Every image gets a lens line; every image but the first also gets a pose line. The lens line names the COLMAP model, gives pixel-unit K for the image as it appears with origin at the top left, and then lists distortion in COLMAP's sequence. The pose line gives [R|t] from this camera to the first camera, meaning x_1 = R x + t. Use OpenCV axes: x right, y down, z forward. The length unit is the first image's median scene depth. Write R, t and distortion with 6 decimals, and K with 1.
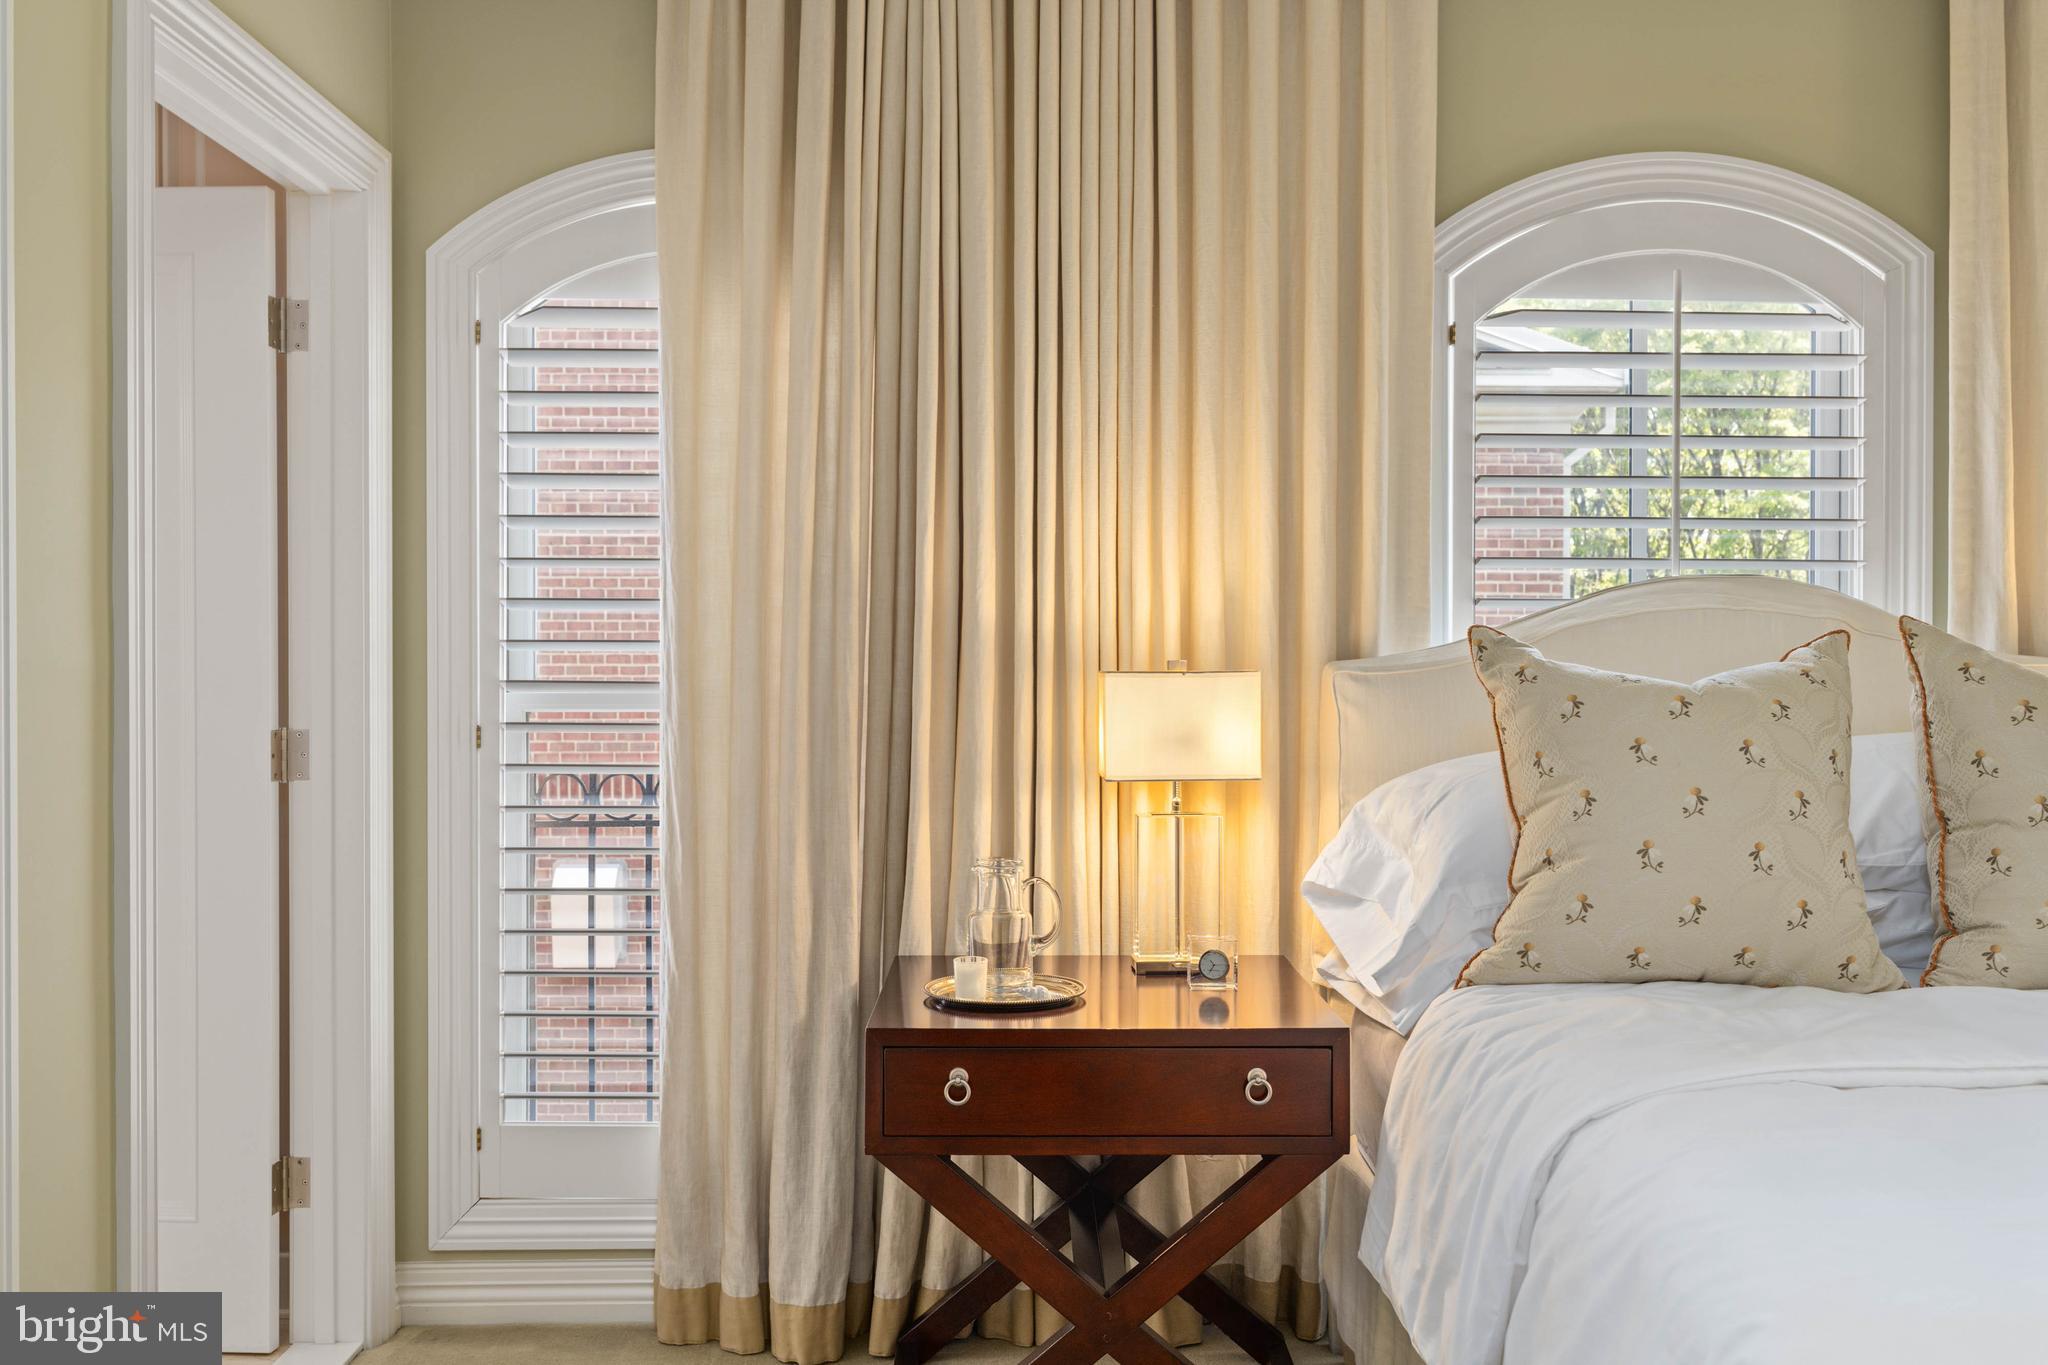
lens RADIAL K [[1730.1, 0, 1028.2], [0, 1730.1, 678.6], [0, 0, 1]] dist [-0.002953, 0.006980]
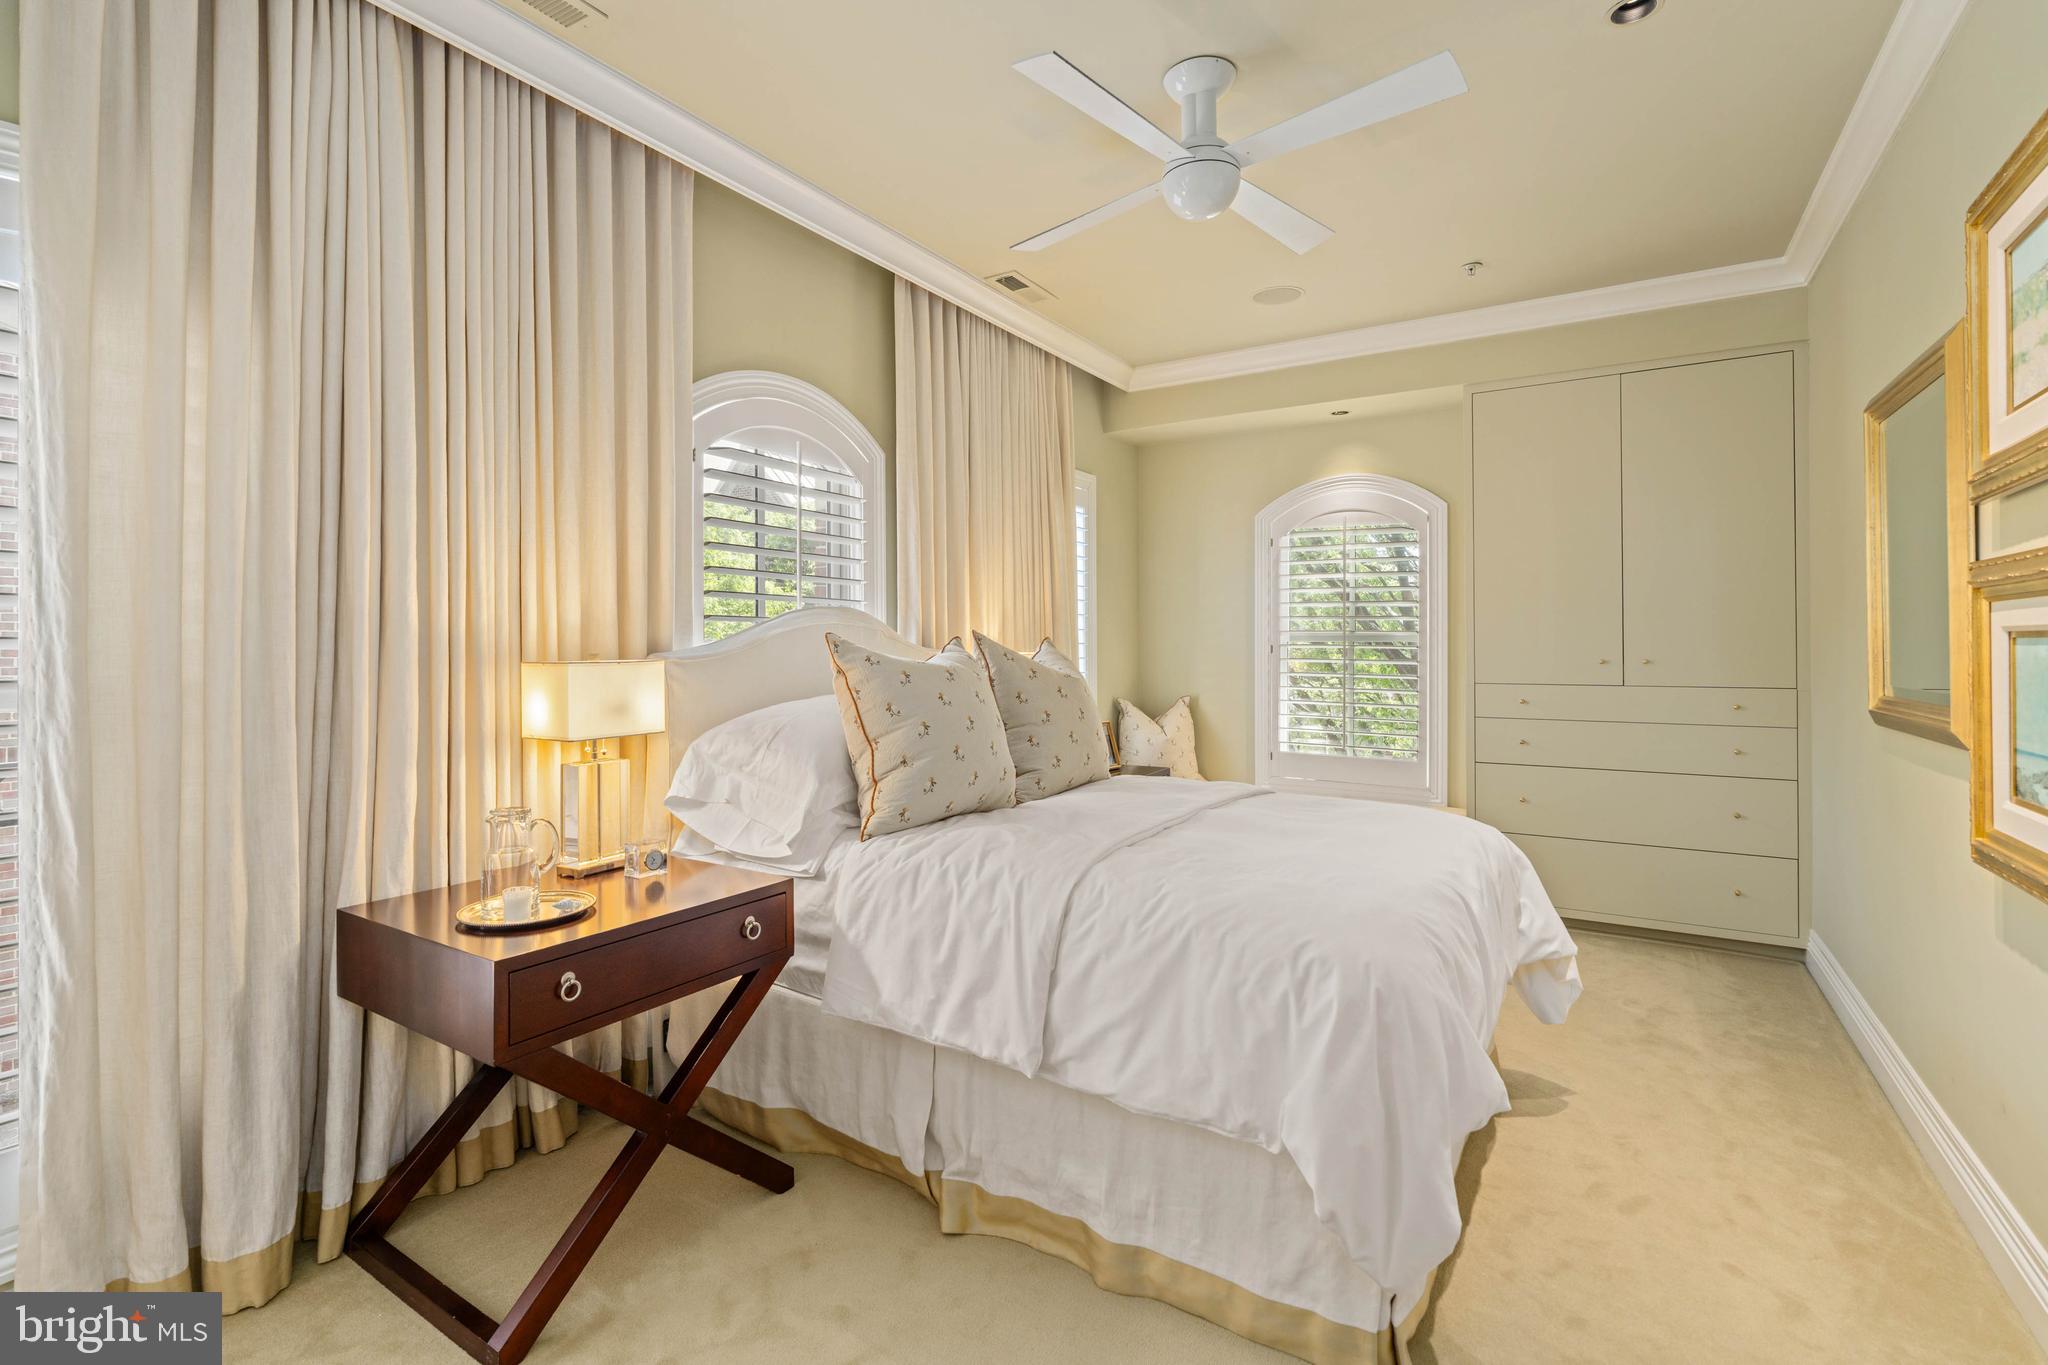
lens RADIAL K [[937.4, 0, 1001.5], [0, 937.4, 644.2], [0, 0, 1]] dist [-0.001549, 0.001237]
pose [[0.564924, -0.001637, 0.825141, -0.349812], [0.015426, 0.999844, -0.008578, -0.006476], [-0.824999, 0.017575, 0.564861, 0.273073]]
